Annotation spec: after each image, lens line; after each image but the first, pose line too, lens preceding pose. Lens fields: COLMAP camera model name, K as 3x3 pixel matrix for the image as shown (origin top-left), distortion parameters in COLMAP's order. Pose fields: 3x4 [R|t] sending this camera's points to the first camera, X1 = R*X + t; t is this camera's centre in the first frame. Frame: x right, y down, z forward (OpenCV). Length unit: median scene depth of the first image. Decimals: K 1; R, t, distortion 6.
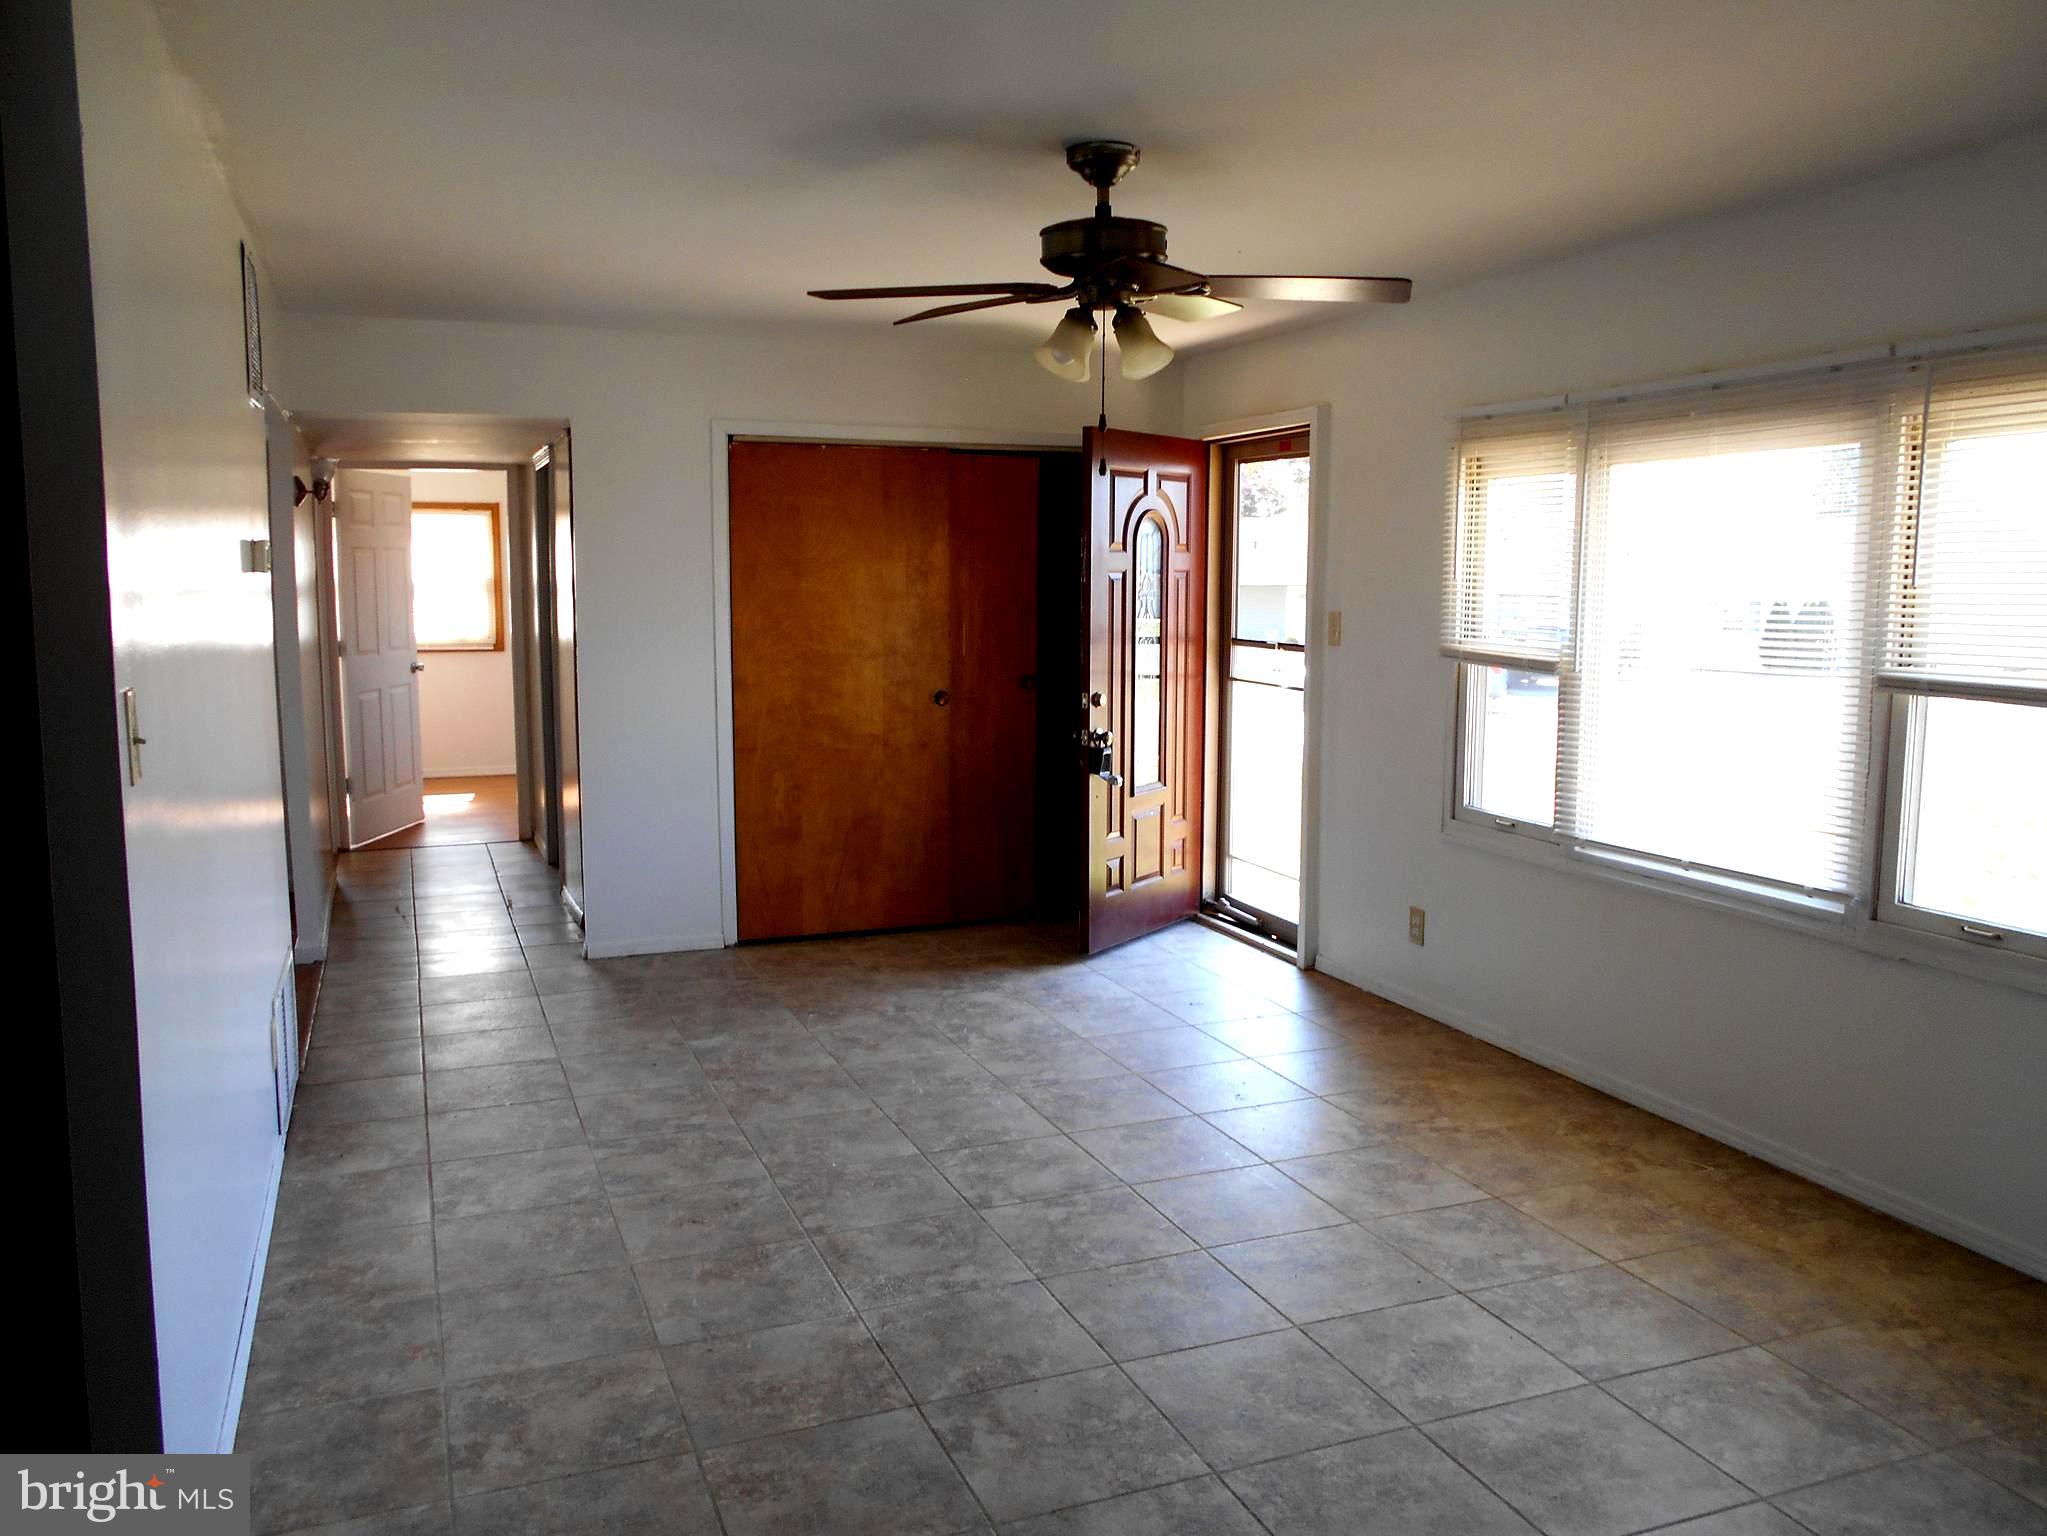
lens RADIAL K [[1562.0, 0, 1023.5], [0, 1562.0, 768.0], [0, 0, 1]] dist [-0.046753, 0.002363]
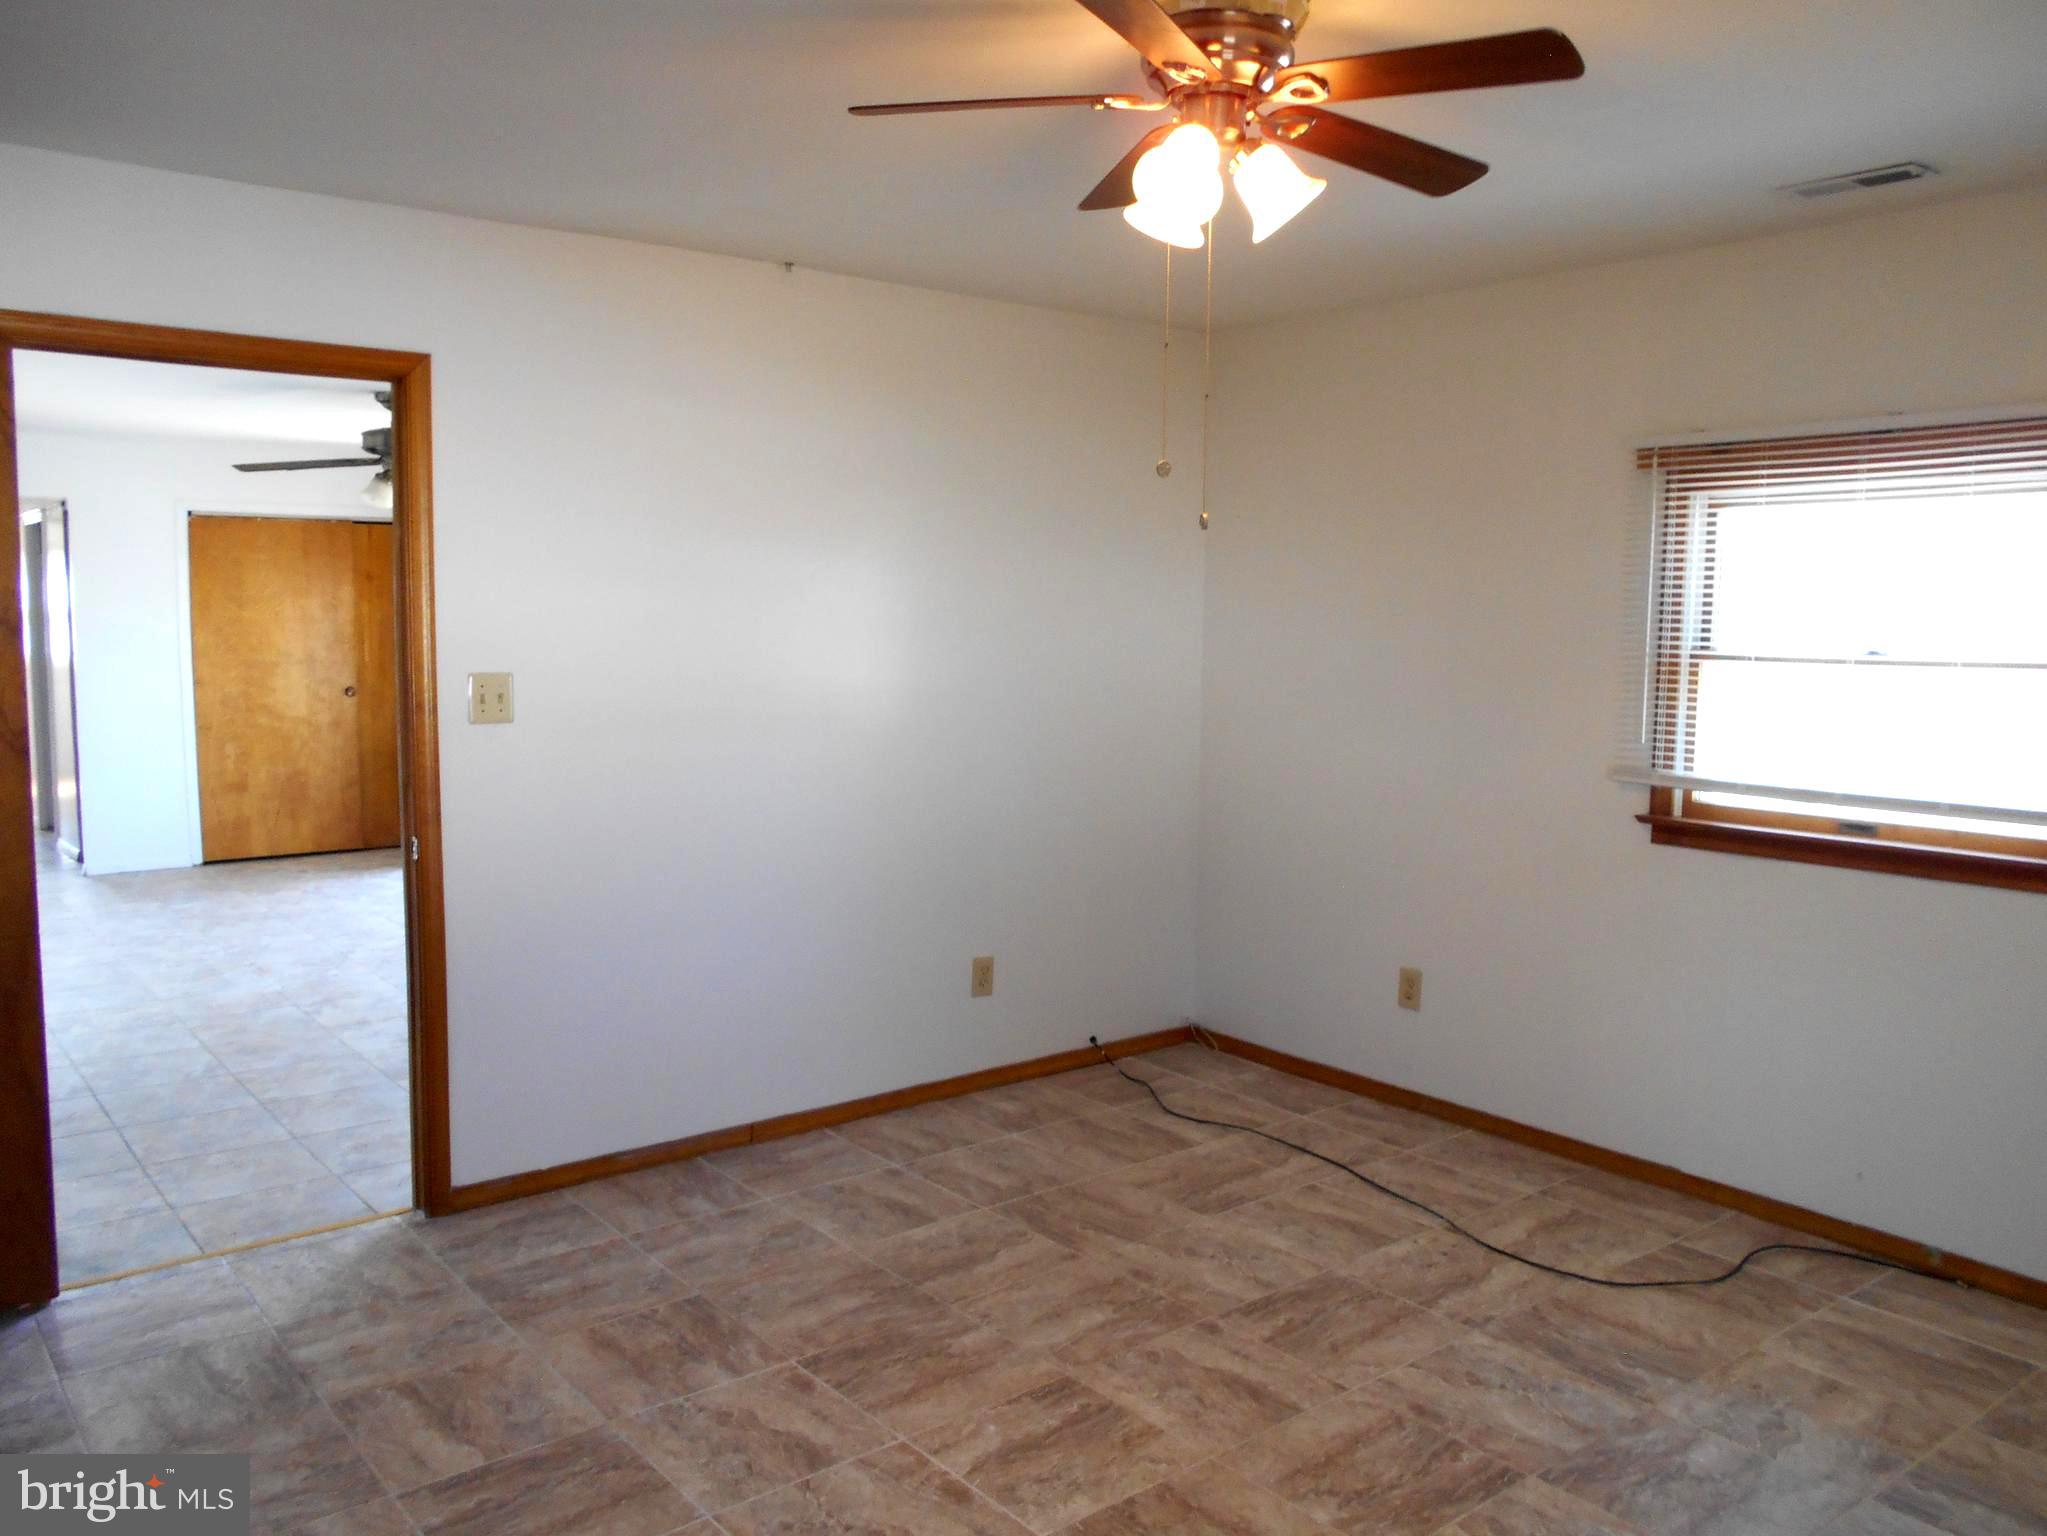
lens RADIAL K [[1562.0, 0, 1023.5], [0, 1562.0, 768.0], [0, 0, 1]] dist [-0.046753, 0.002363]
pose [[0.952875, -0.029051, 0.301971, 0.112210], [0.033565, 0.999389, -0.009768, 0.064227], [-0.301502, 0.019444, 0.953267, -0.588836]]
